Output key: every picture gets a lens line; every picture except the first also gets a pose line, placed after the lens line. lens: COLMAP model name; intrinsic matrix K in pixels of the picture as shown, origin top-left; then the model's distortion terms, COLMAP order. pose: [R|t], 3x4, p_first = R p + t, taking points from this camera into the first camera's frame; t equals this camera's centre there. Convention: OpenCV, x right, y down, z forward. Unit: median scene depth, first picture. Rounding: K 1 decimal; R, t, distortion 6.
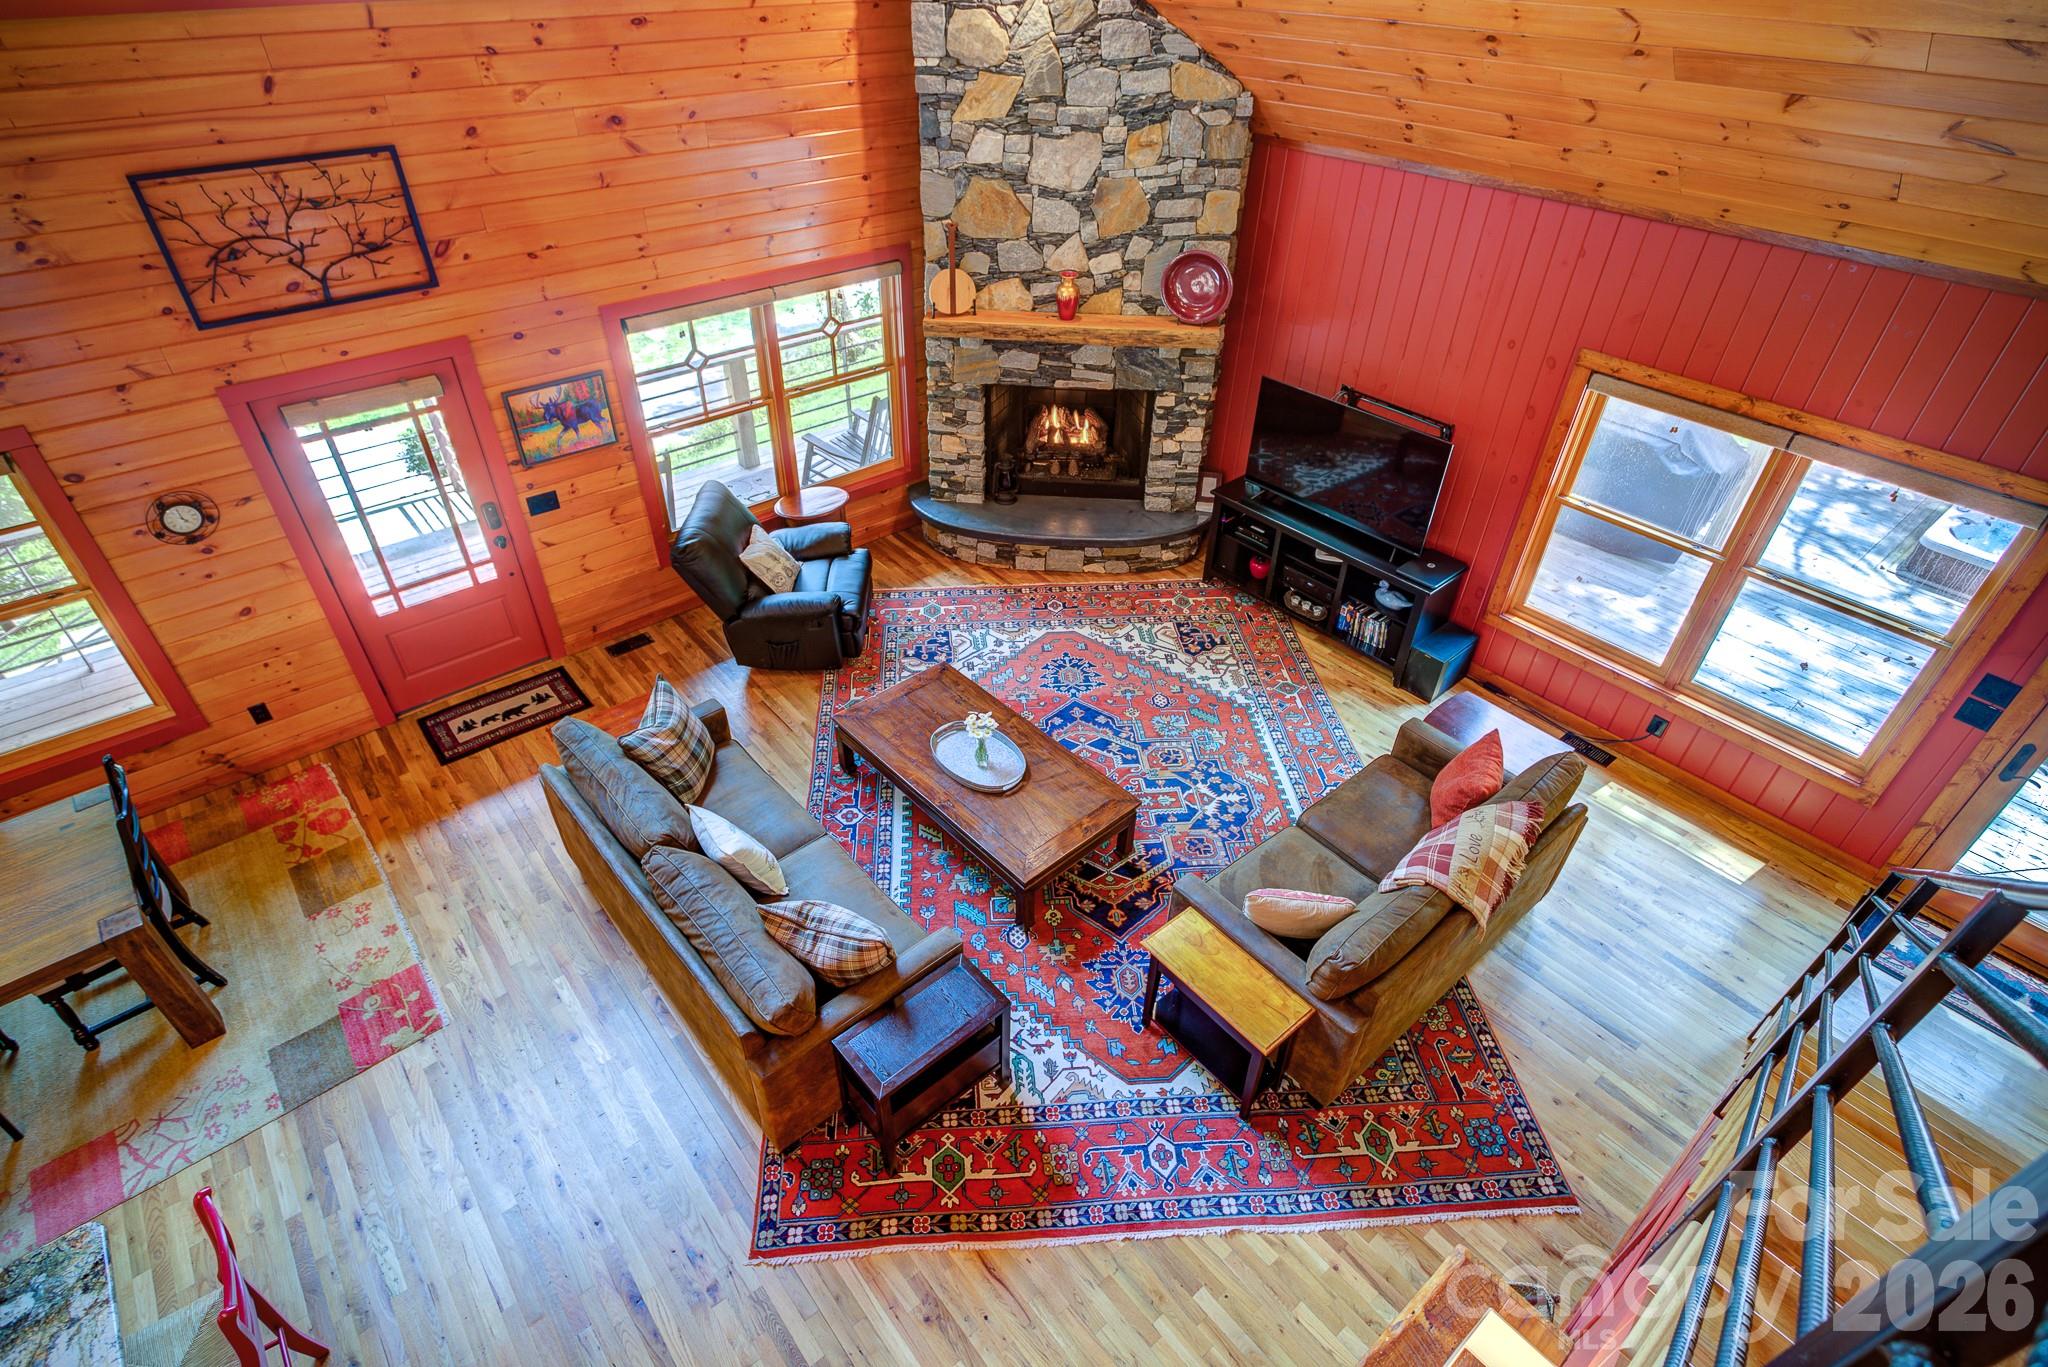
lens RADIAL K [[990.0, 0, 1013.6], [0, 990.0, 697.5], [0, 0, 1]] dist [-0.011759, 0.002147]
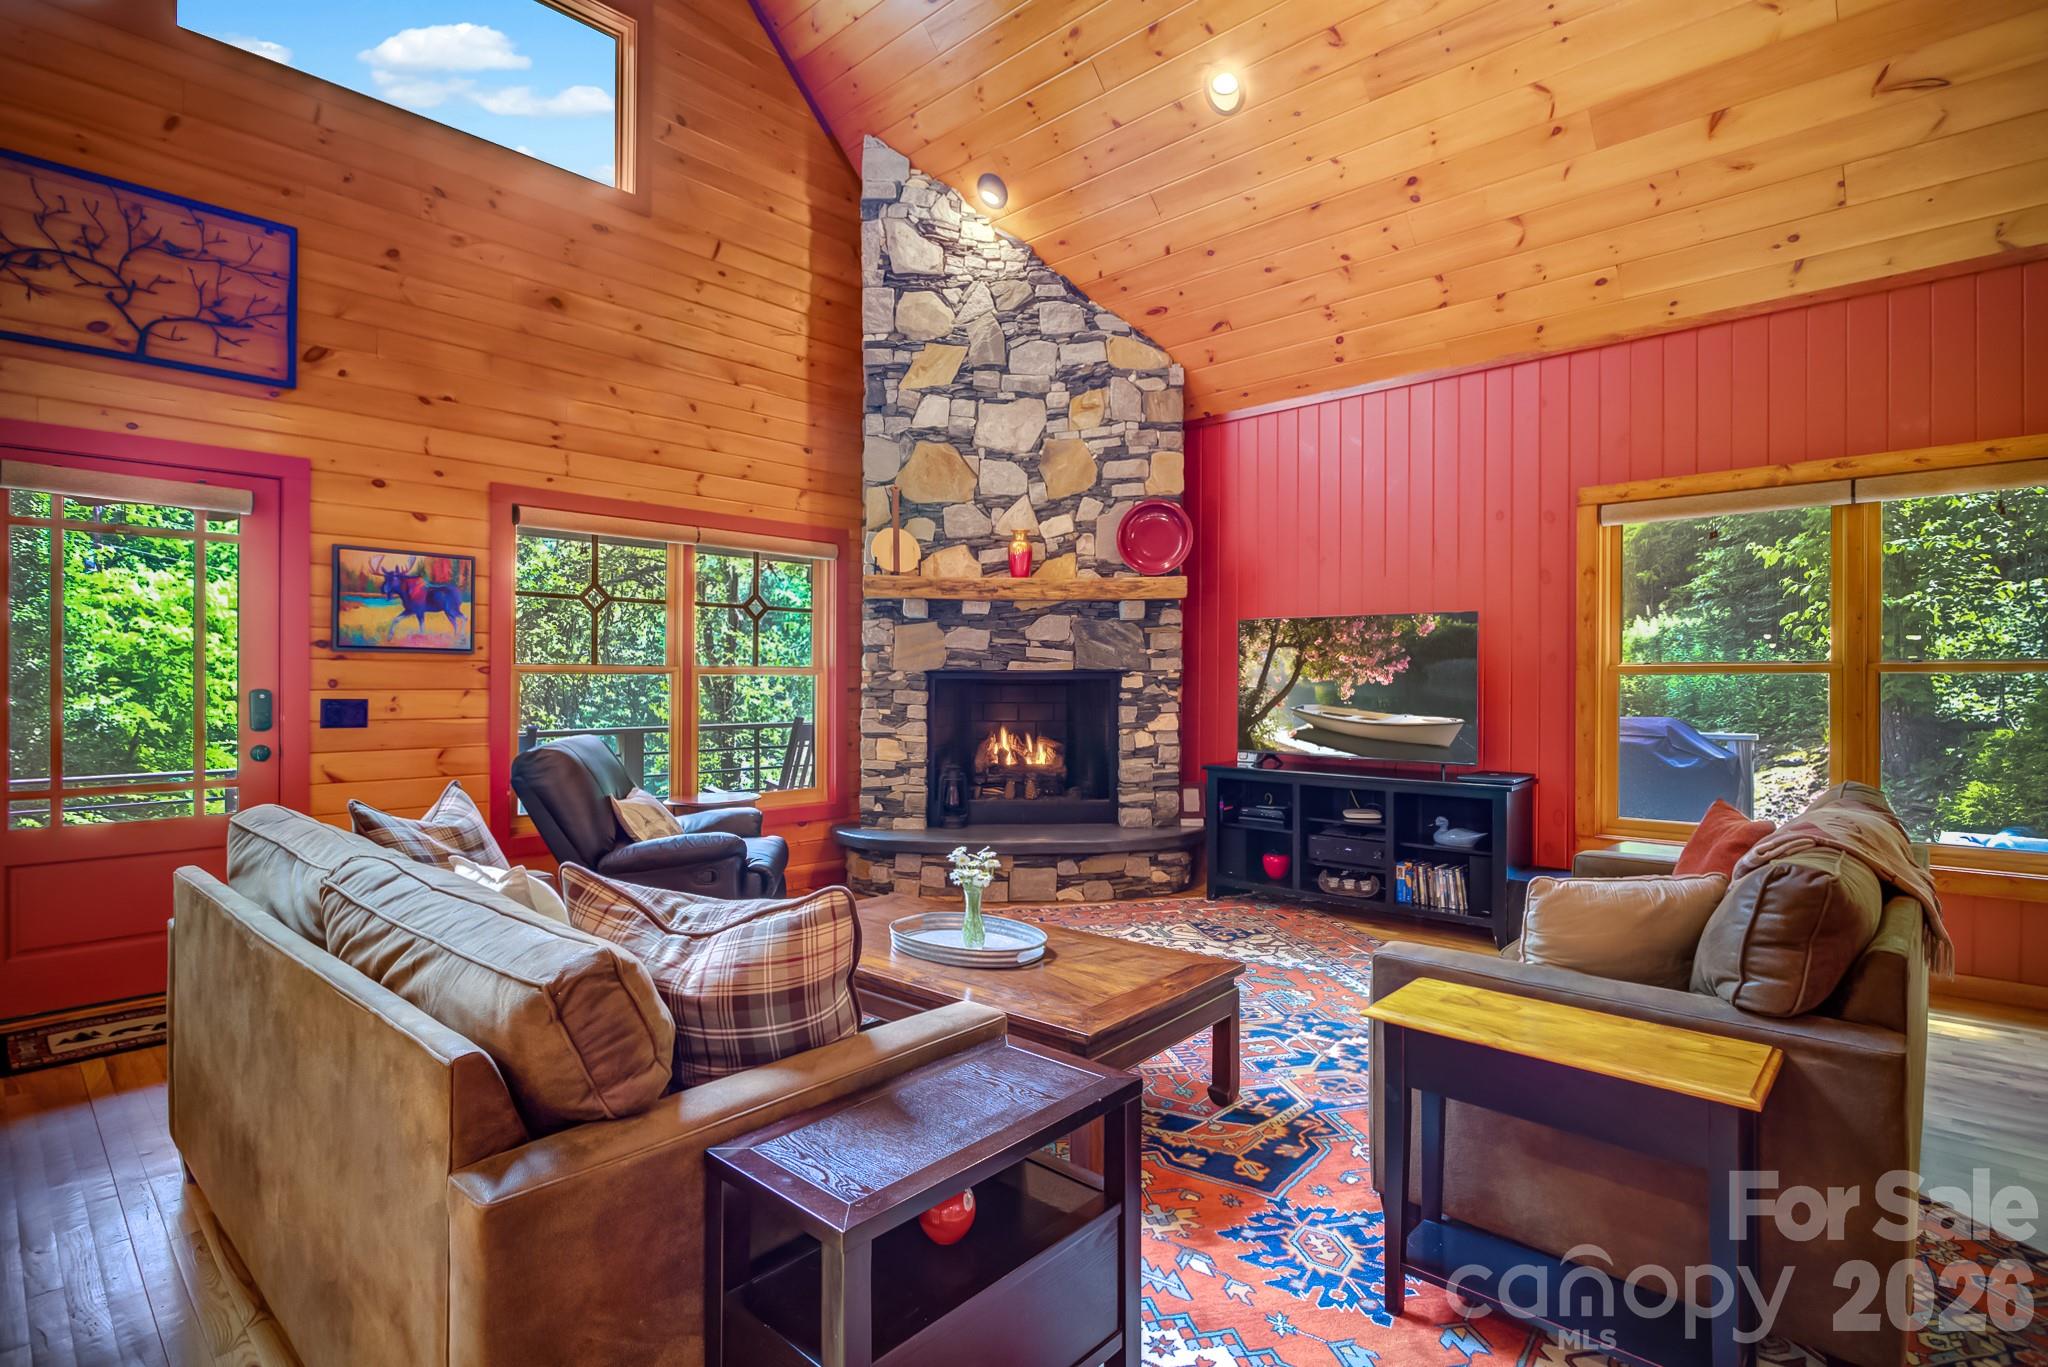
lens RADIAL K [[990.0, 0, 1025.5], [0, 990.0, 676.8], [0, 0, 1]] dist [-0.011759, 0.002147]
pose [[0.991404, -0.020020, 0.129293, -0.071100], [0.096118, 0.781898, -0.615952, 0.293287], [-0.088762, 0.623085, 0.777102, 0.382898]]
